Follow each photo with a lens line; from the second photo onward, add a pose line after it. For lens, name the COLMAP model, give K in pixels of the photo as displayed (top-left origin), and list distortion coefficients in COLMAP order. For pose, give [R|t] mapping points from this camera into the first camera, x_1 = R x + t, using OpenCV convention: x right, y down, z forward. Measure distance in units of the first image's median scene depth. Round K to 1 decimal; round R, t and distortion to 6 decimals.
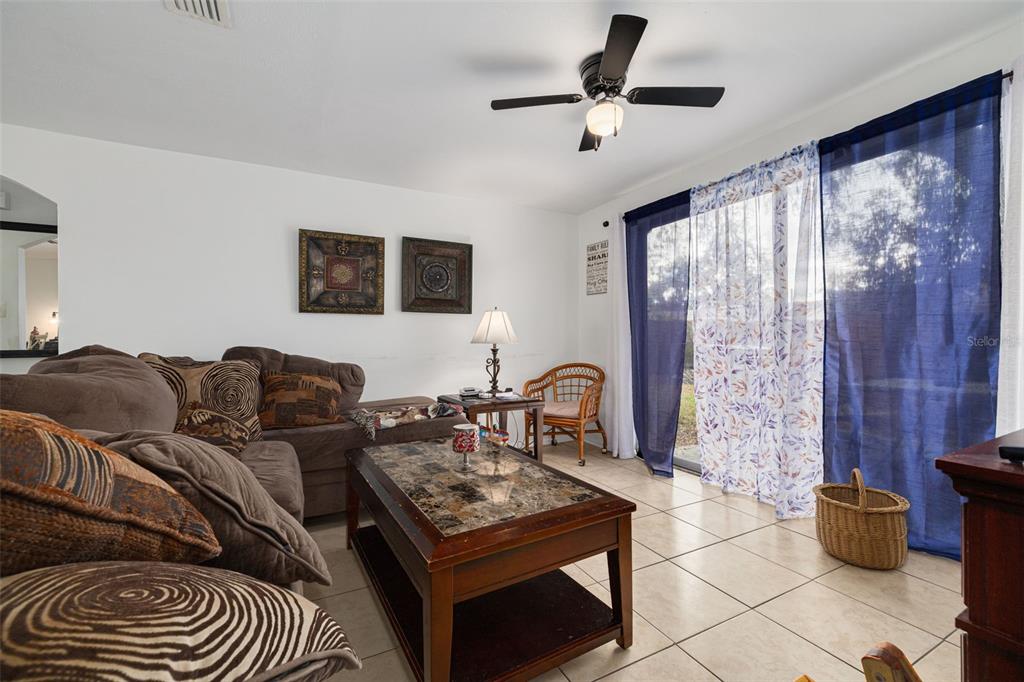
lens RADIAL K [[421.5, 0, 509.6], [0, 421.5, 340.7], [0, 0, 1]] dist [0.001590, -0.000107]
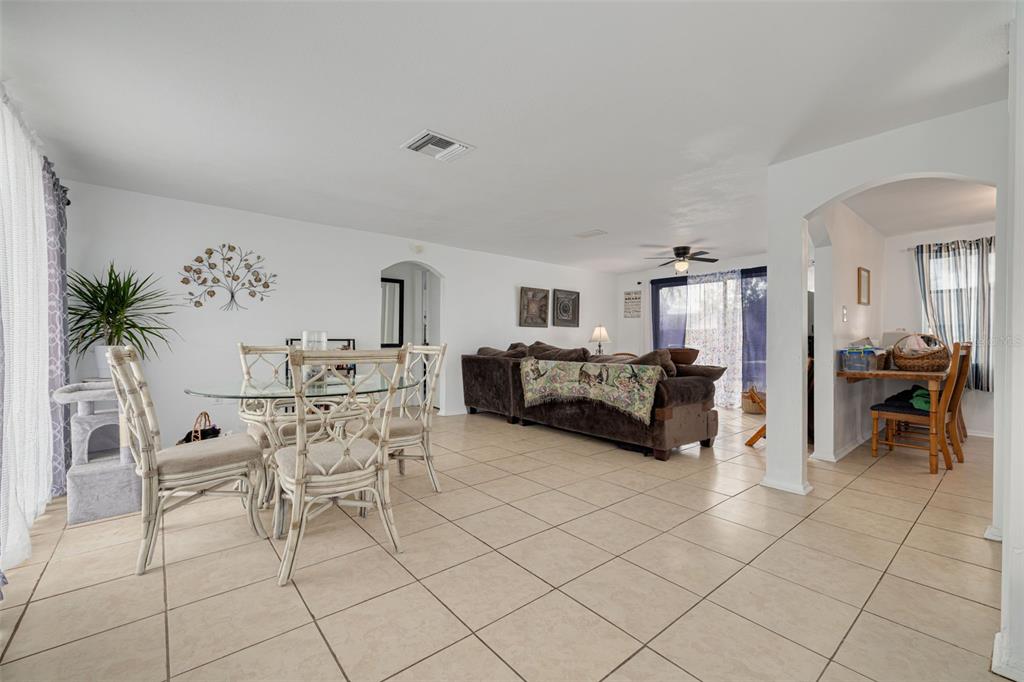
lens RADIAL K [[421.5, 0, 506.0], [0, 421.5, 341.4], [0, 0, 1]] dist [0.001590, -0.000107]
pose [[0.976926, 0.008891, 0.213393, -0.864518], [-0.008848, 0.999960, -0.001156, 0.008143], [-0.213395, -0.000758, 0.976966, -0.872050]]
